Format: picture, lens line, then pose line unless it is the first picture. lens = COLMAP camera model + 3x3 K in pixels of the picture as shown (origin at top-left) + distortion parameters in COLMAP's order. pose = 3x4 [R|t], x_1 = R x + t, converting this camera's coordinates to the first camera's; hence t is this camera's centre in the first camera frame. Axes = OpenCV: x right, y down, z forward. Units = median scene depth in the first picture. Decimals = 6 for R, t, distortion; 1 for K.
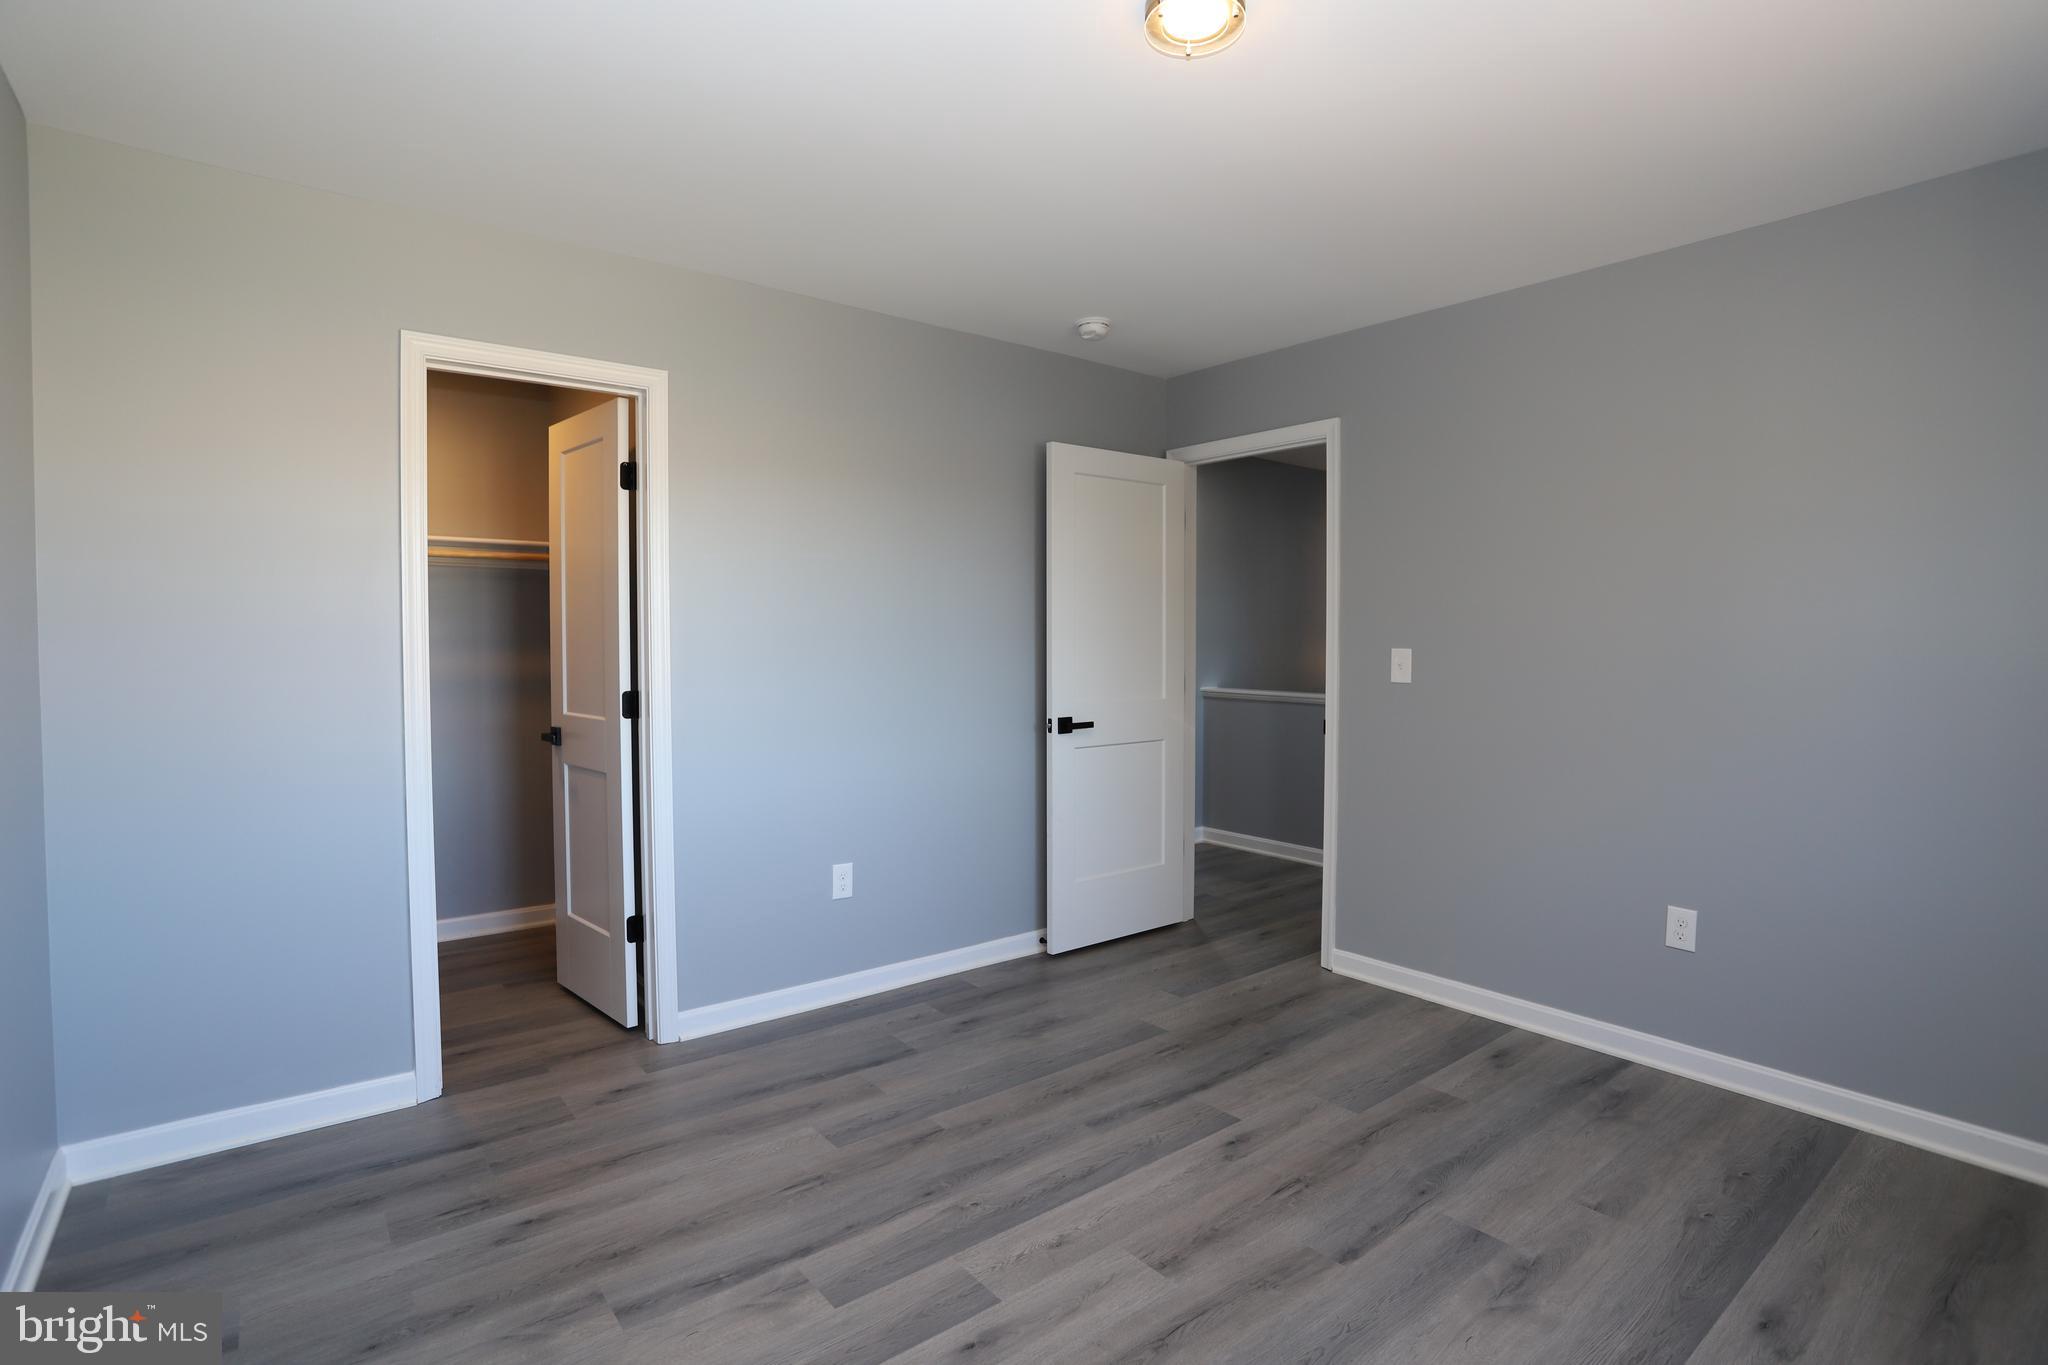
lens RADIAL K [[995.2, 0, 1011.9], [0, 995.2, 668.9], [0, 0, 1]] dist [-0.070330, 0.026753]
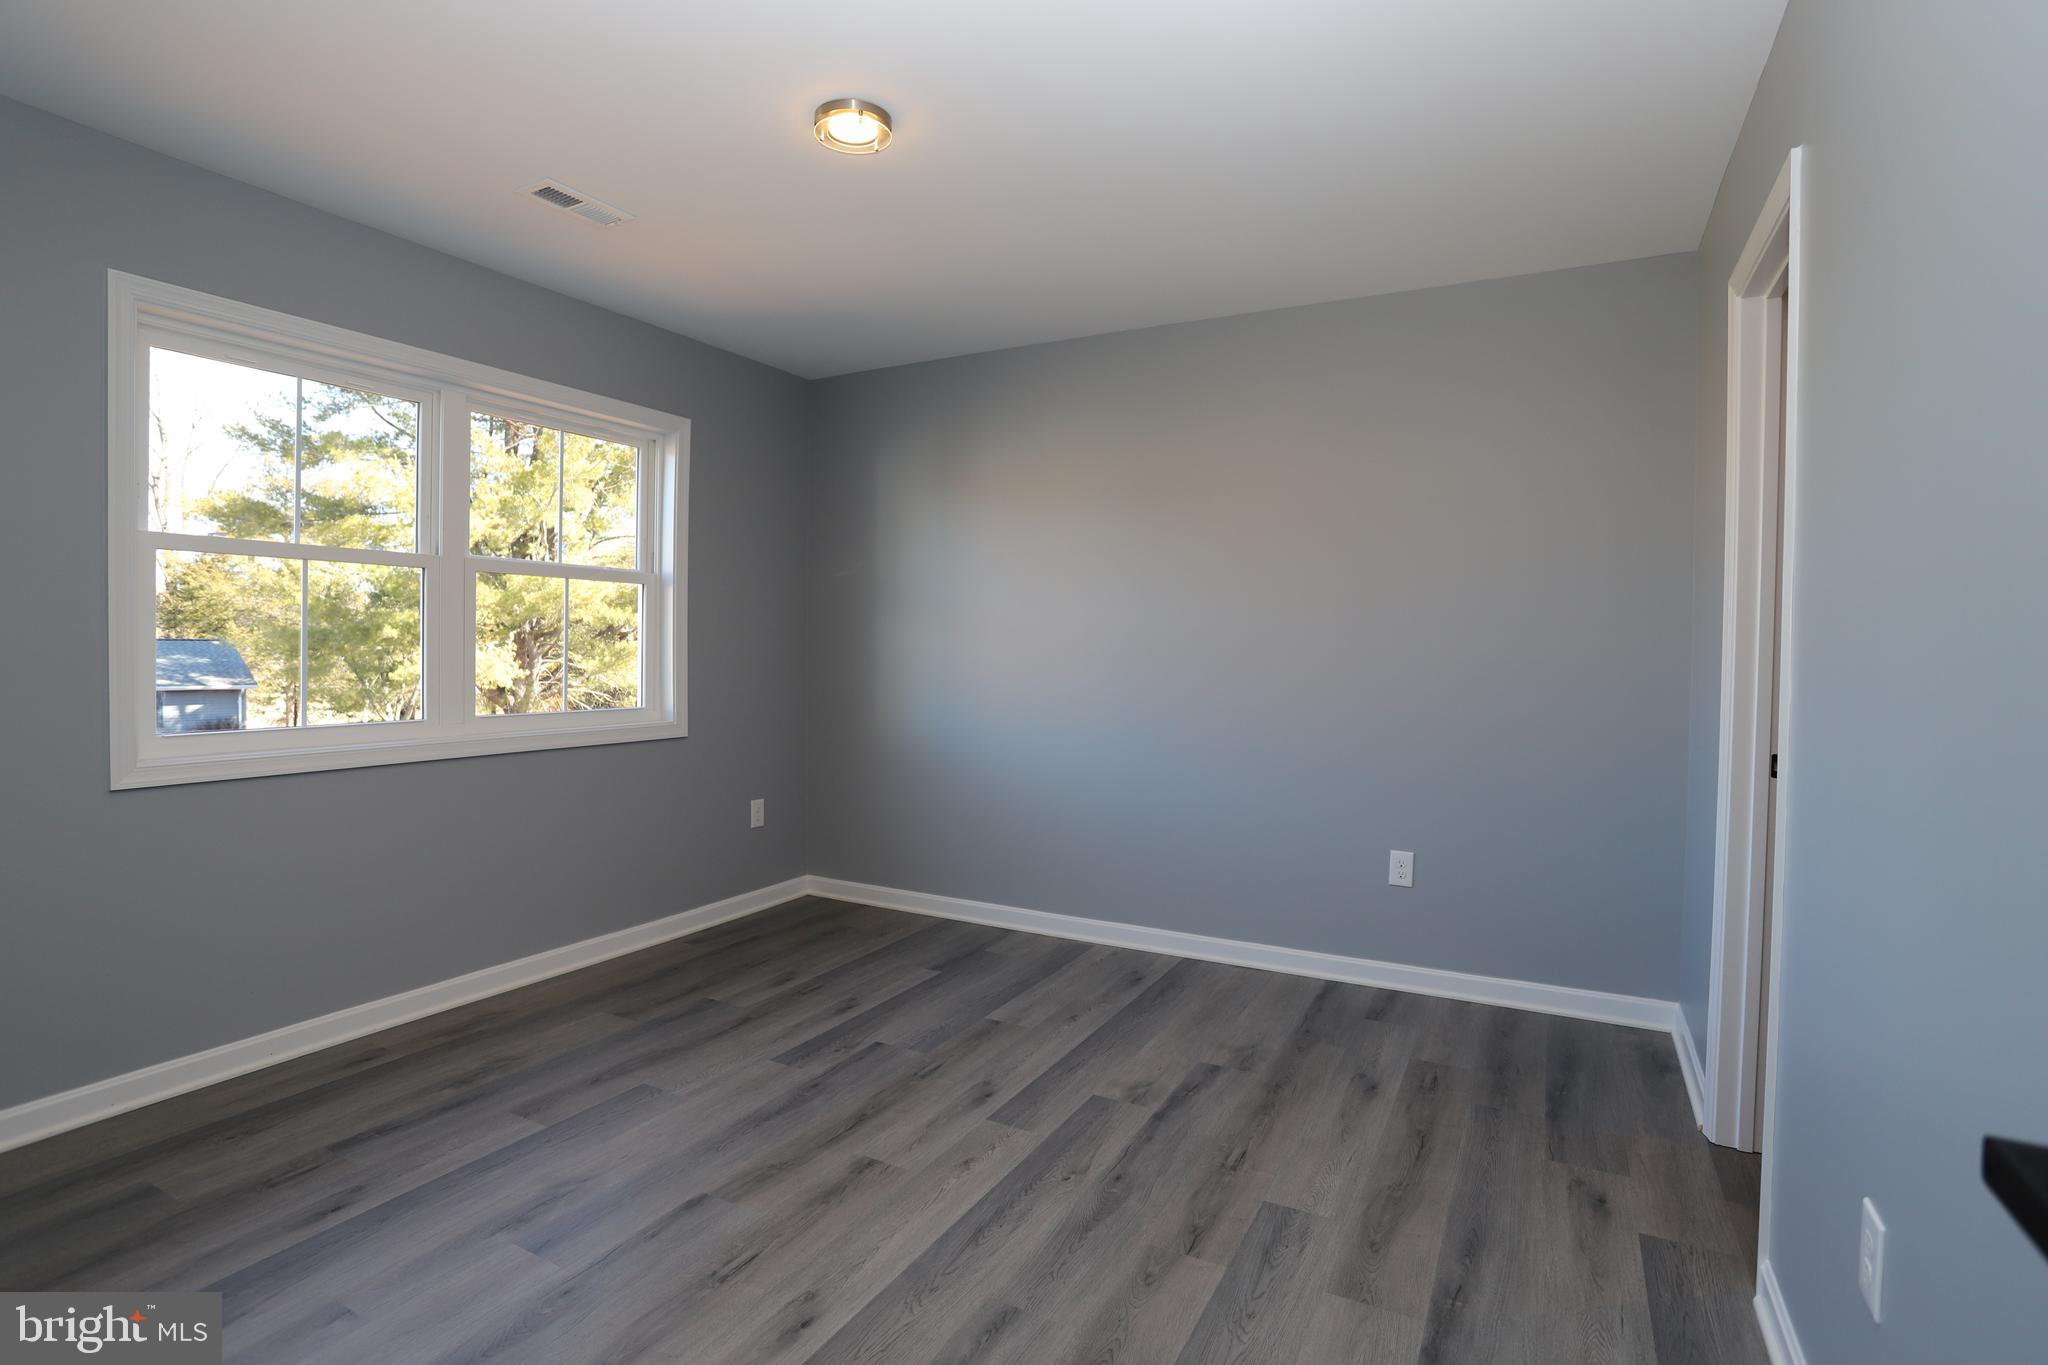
lens RADIAL K [[995.2, 0, 1011.9], [0, 995.2, 668.9], [0, 0, 1]] dist [-0.070330, 0.026753]
pose [[-0.920333, -0.000989, -0.391133, 0.421912], [-0.024252, 0.998217, 0.054542, -0.022019], [0.390382, 0.059683, -0.918716, 1.951728]]
